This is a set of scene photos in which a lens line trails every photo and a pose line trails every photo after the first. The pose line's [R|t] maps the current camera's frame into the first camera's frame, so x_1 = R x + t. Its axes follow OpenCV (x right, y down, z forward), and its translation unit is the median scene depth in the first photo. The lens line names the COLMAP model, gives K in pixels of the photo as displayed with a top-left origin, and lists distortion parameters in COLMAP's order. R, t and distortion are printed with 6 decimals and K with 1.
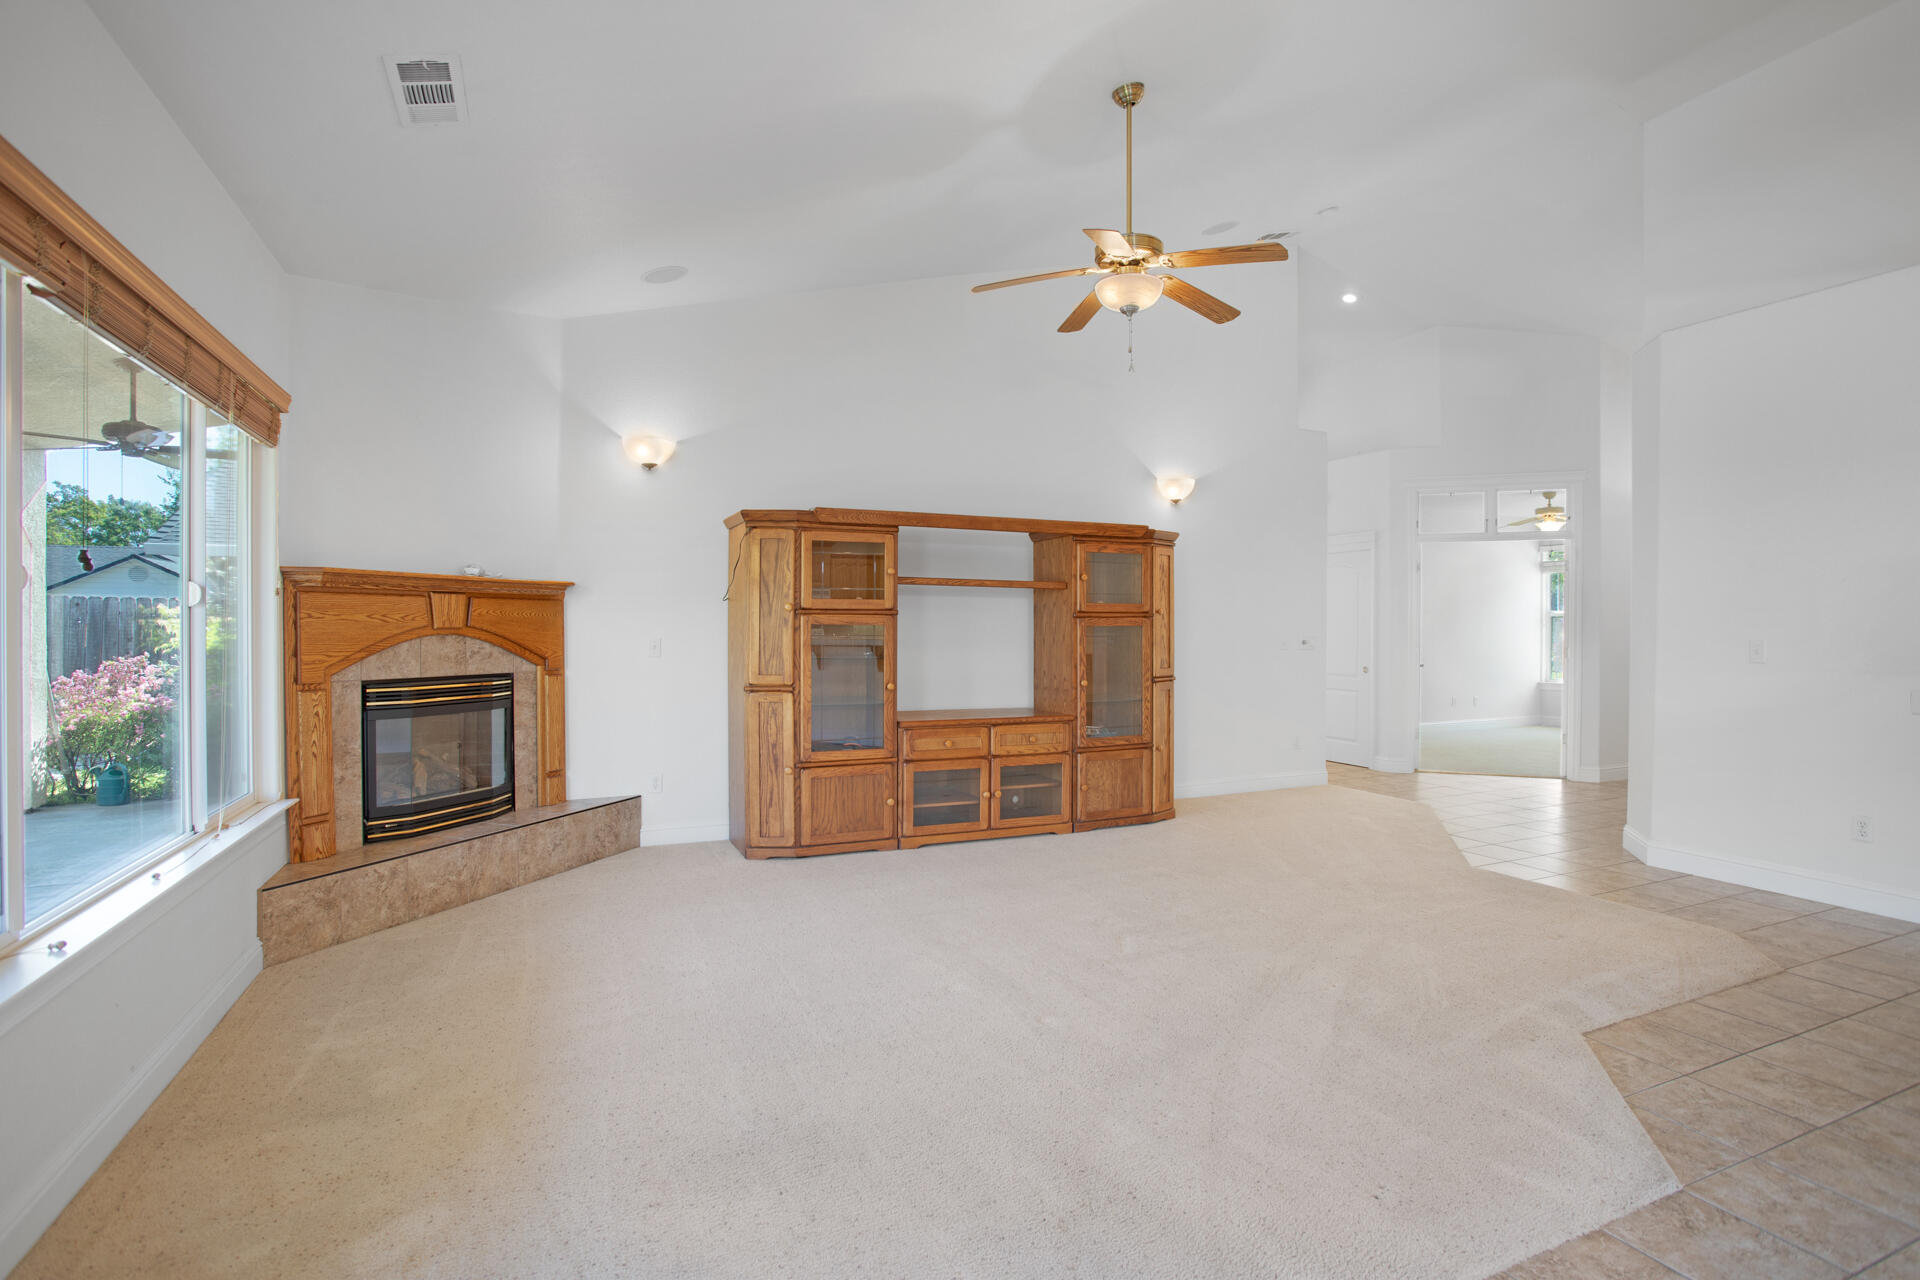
lens RADIAL K [[960.5, 0, 962.9], [0, 960.5, 634.3], [0, 0, 1]] dist [-0.073110, 0.036442]
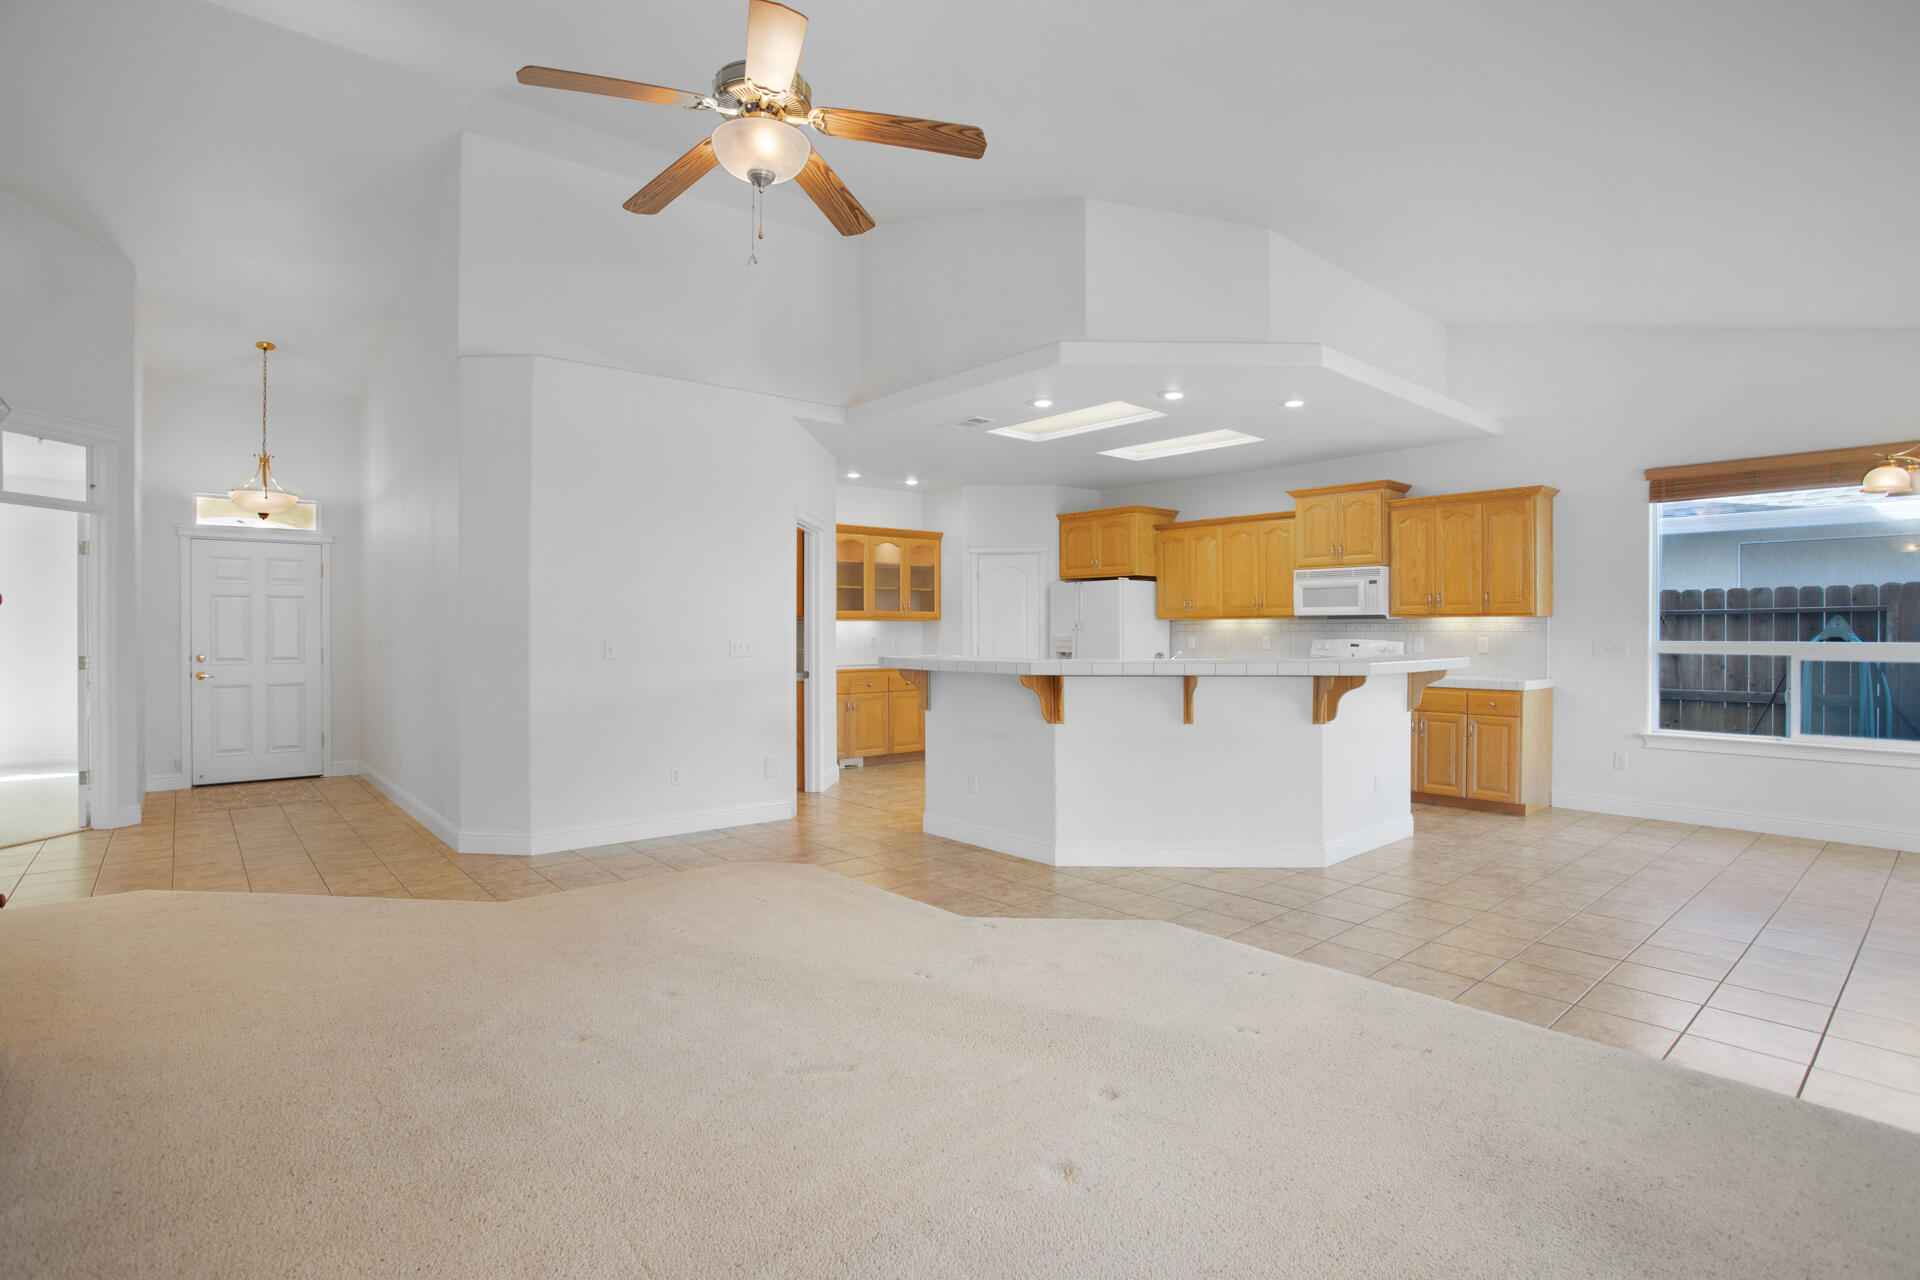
lens RADIAL K [[960.5, 0, 962.9], [0, 960.5, 634.3], [0, 0, 1]] dist [-0.073110, 0.036442]
pose [[-0.303831, -0.005451, 0.952710, -0.434577], [0.003092, 0.999973, 0.006707, -0.007591], [-0.952721, 0.004984, -0.303806, 0.871625]]
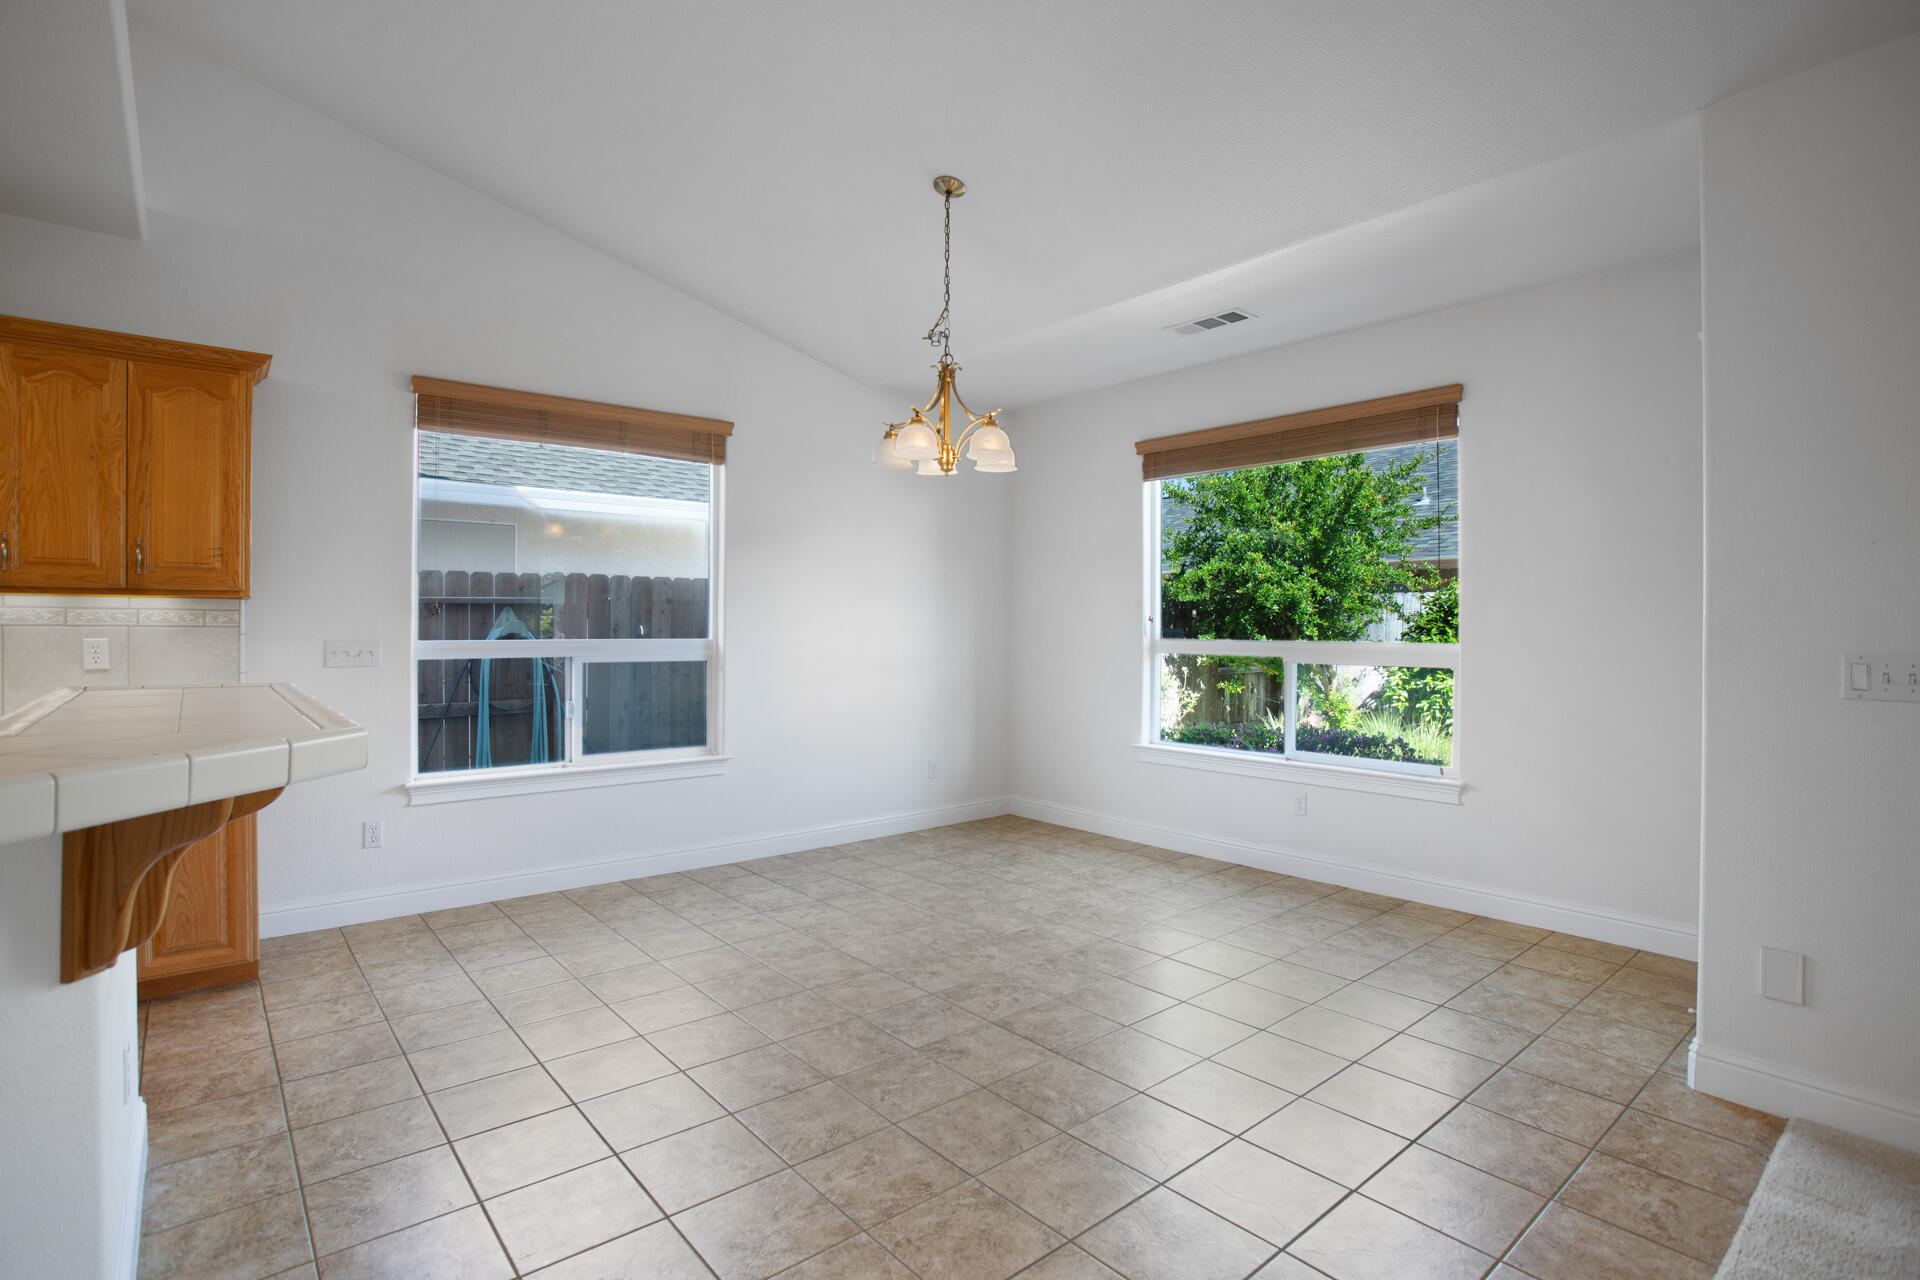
lens RADIAL K [[930.7, 0, 929.0], [0, 930.7, 637.2], [0, 0, 1]] dist [-0.036226, 0.000068]
pose [[-0.966787, -0.001649, -0.255577, 0.275572], [-0.005169, 0.999901, 0.013102, -0.003065], [0.255530, 0.013988, -0.966700, 0.483685]]
